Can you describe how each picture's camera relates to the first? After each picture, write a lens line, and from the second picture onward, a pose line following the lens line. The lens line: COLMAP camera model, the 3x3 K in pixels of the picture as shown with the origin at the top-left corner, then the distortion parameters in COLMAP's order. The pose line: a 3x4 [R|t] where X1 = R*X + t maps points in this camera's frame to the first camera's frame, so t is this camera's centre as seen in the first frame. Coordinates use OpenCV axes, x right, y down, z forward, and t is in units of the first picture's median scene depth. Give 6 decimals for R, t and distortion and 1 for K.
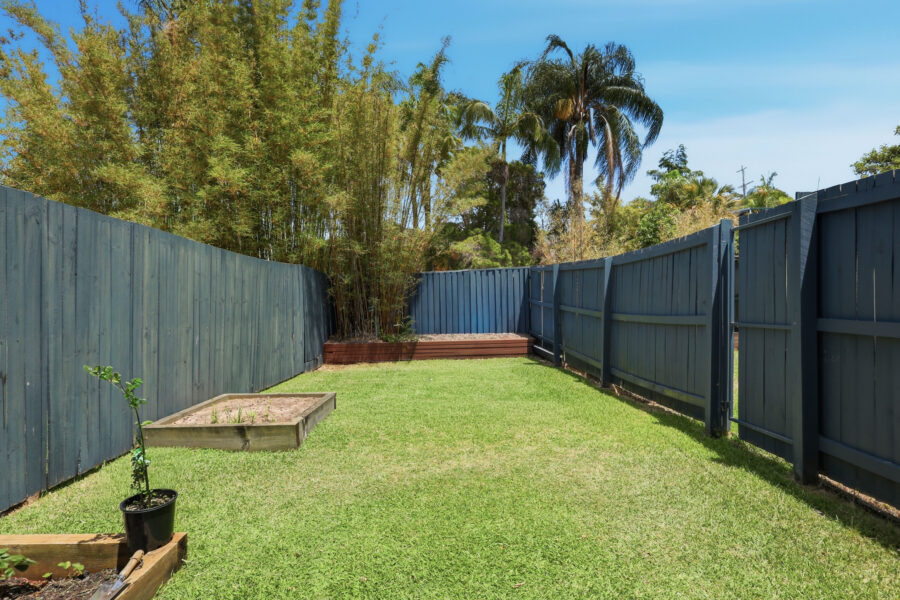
lens RADIAL K [[417.9, 0, 449.8], [0, 417.9, 296.8], [0, 0, 1]] dist [-0.000073, -0.000048]
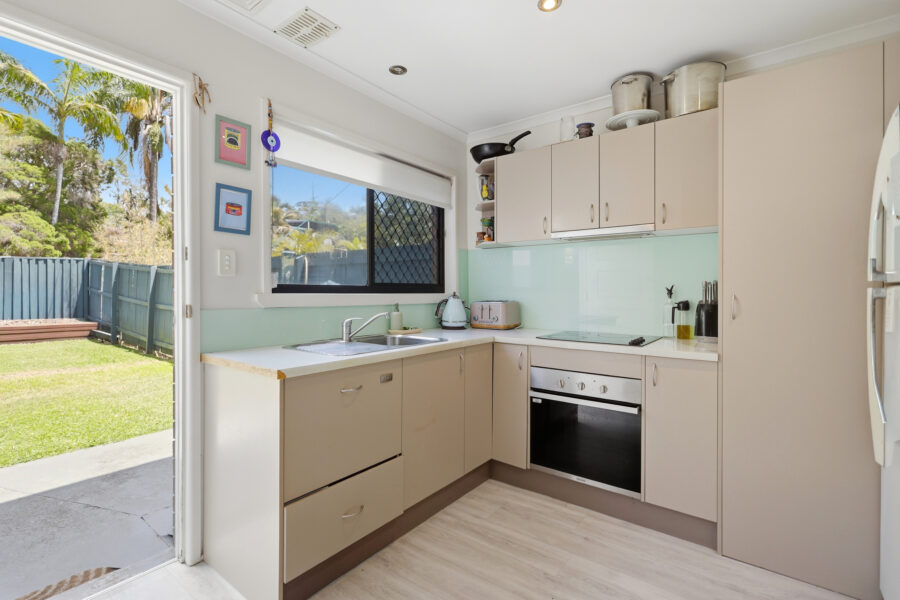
lens RADIAL K [[422.0, 0, 444.0], [0, 422.0, 296.9], [0, 0, 1]] dist [0.002862, 0.000170]
pose [[0.643974, 0.013297, 0.764932, -0.078716], [-0.045173, 0.998765, 0.020668, -0.046792], [-0.763712, -0.047864, 0.643780, -0.569577]]
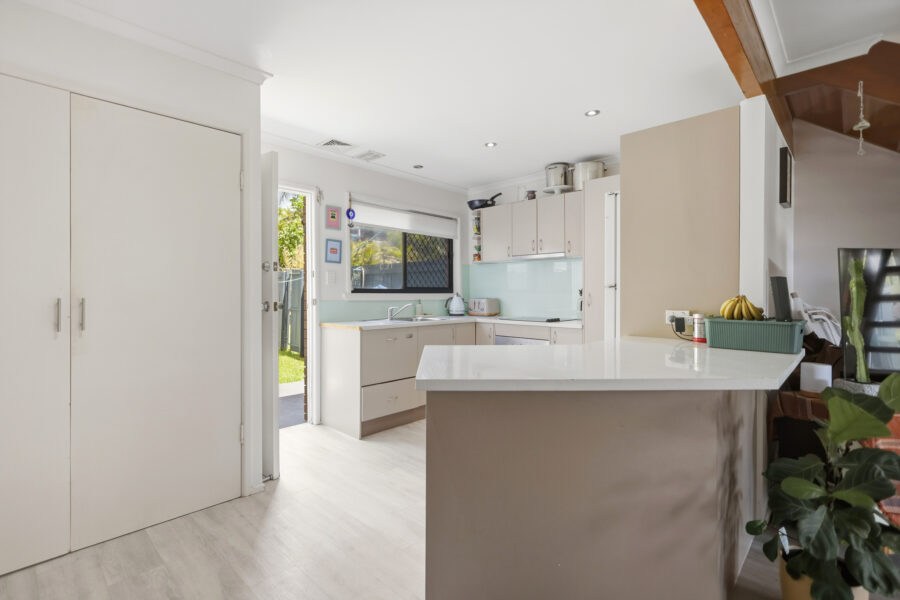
lens RADIAL K [[423.9, 0, 450.0], [0, 423.9, 300.0], [0, 0, 1]] dist [-0.000078, 0.000291]
pose [[0.714823, 0.009637, 0.699239, -0.227256], [-0.041595, 0.998721, 0.028758, -0.050514], [-0.698067, -0.049642, 0.714310, -0.777798]]
